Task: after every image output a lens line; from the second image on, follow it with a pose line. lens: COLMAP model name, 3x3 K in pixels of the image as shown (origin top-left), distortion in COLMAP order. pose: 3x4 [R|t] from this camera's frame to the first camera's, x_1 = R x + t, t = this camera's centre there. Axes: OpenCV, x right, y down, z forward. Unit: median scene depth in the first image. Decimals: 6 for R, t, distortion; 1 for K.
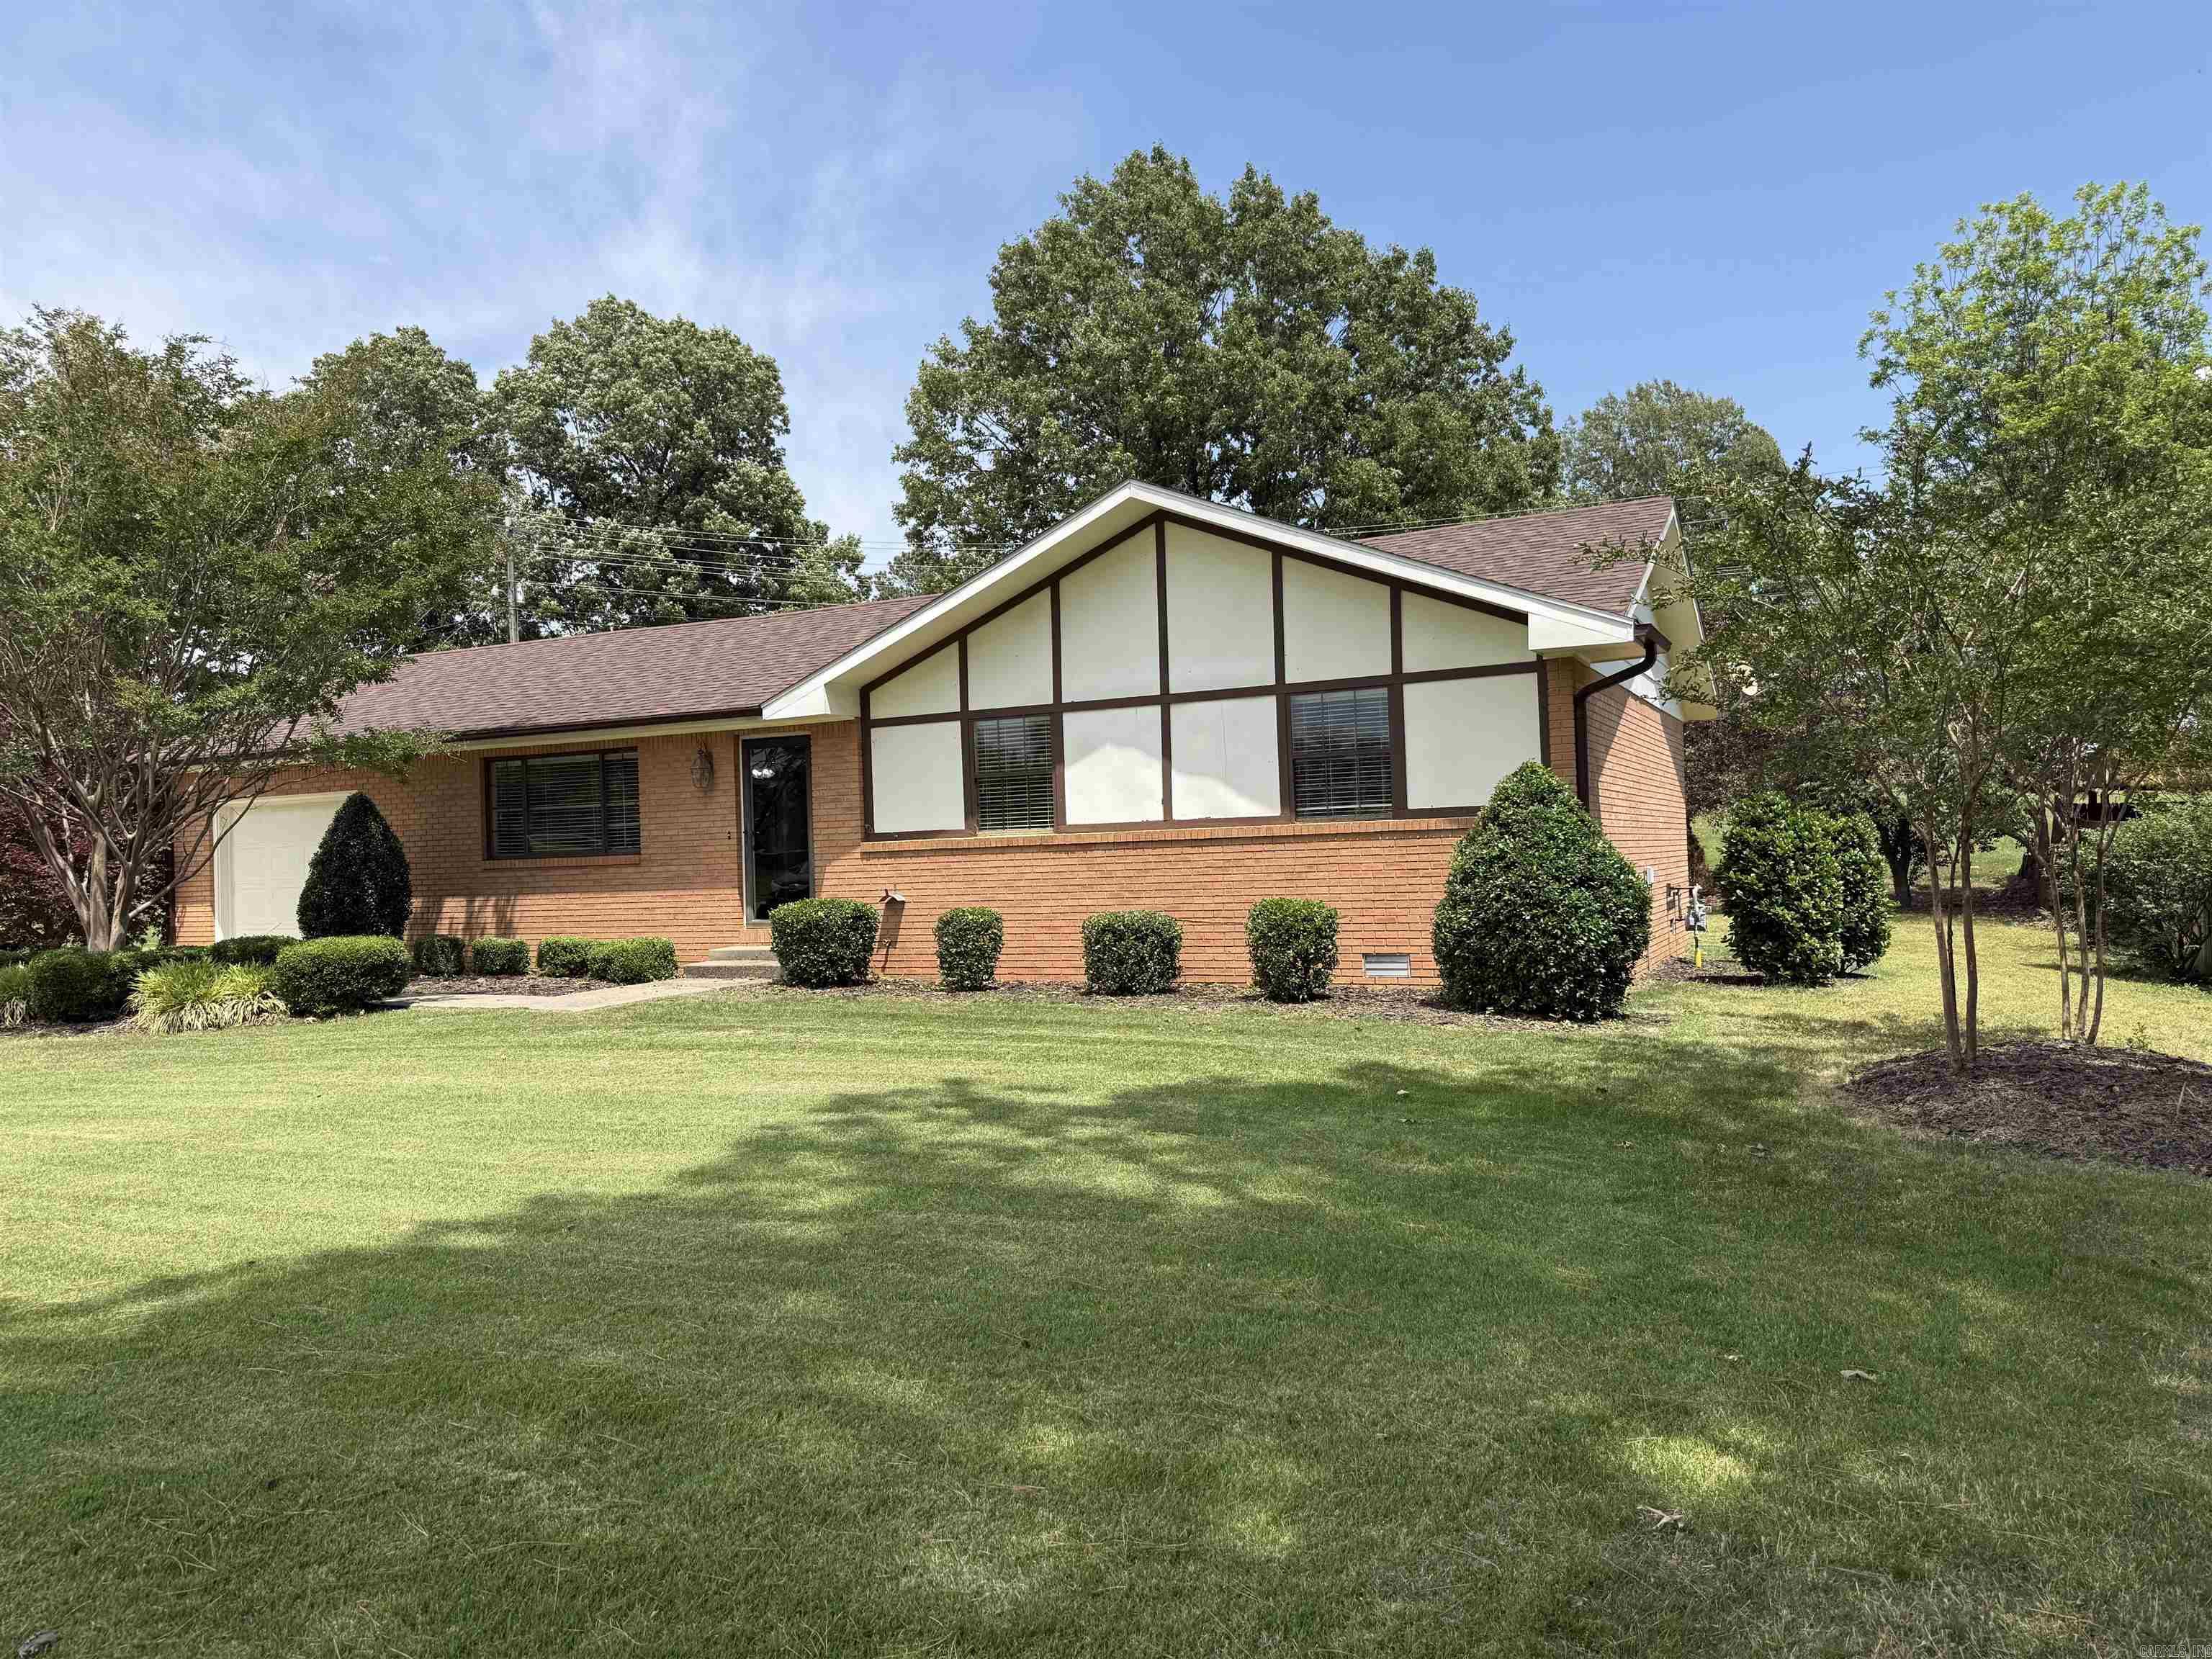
lens RADIAL K [[1532.1, 0, 1105.4], [0, 1532.1, 812.5], [0, 0, 1]] dist [0.039177, -0.040671]
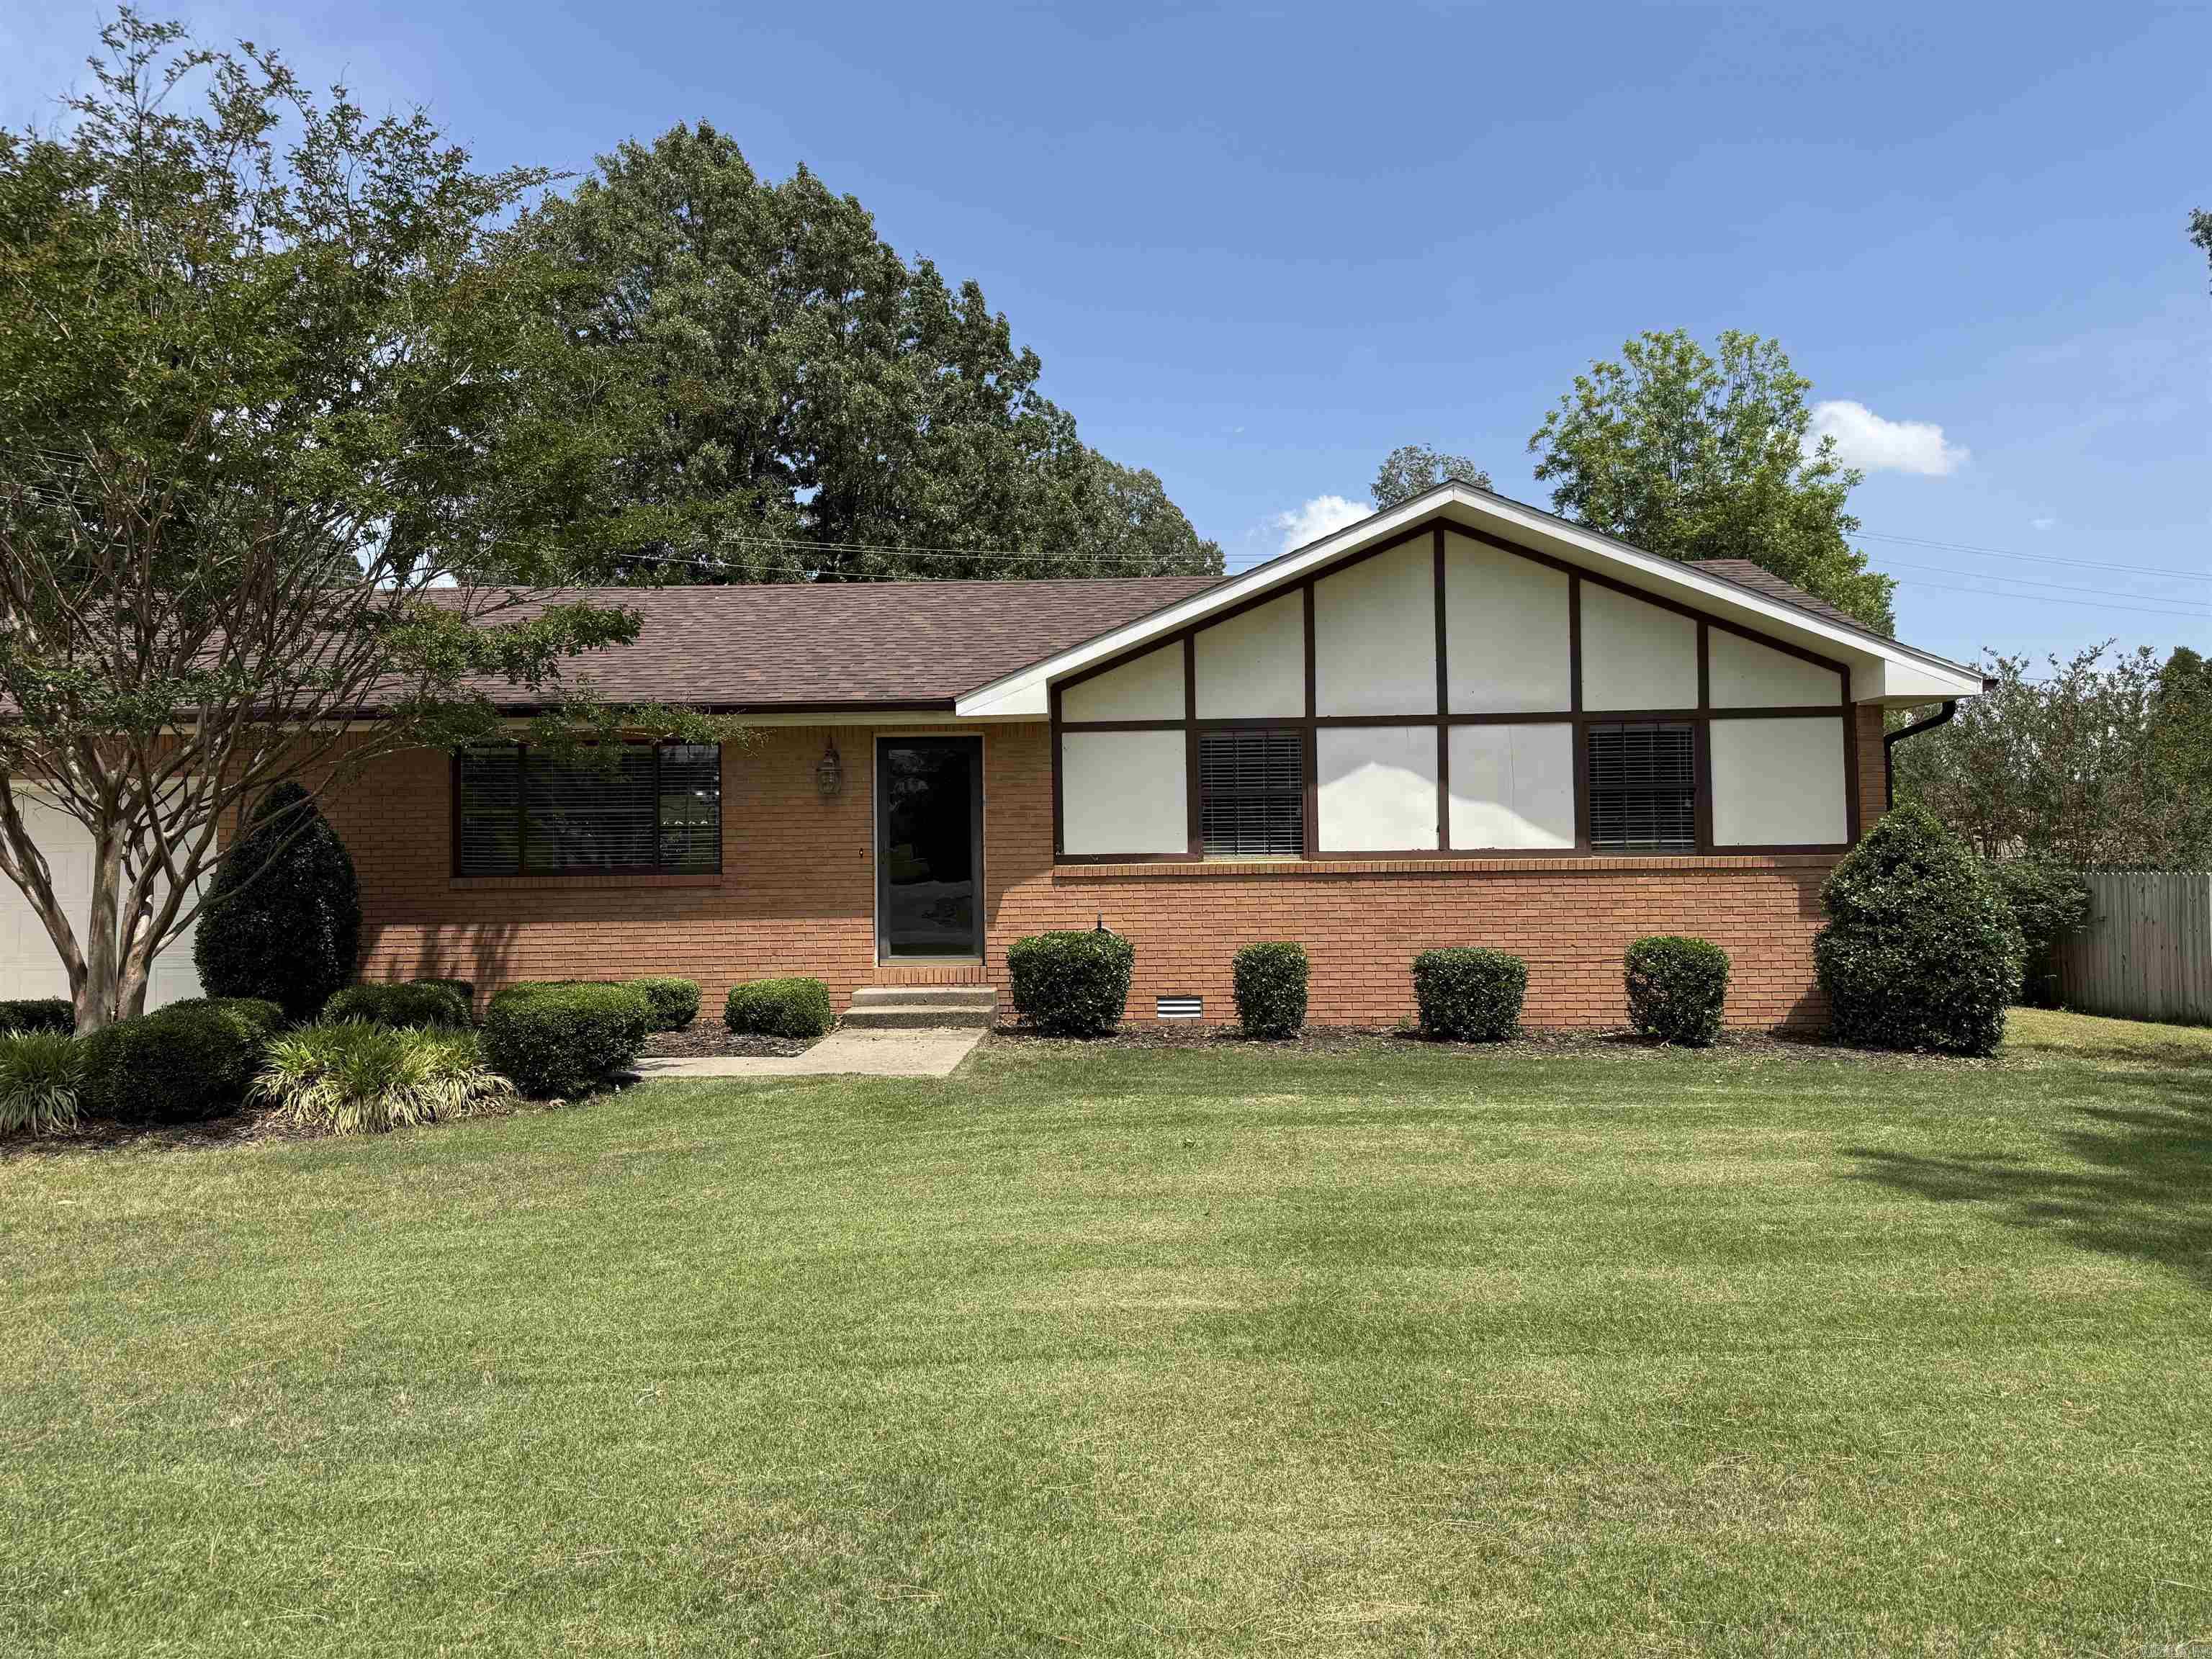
lens RADIAL K [[1528.7, 0, 1012.1], [0, 1528.7, 788.5], [0, 0, 1]] dist [0.134551, -0.253897]
pose [[0.911461, 0.042626, 0.409171, -0.564157], [-0.028374, 0.998763, -0.040840, 0.013132], [-0.410406, 0.025614, 0.911543, 0.245029]]
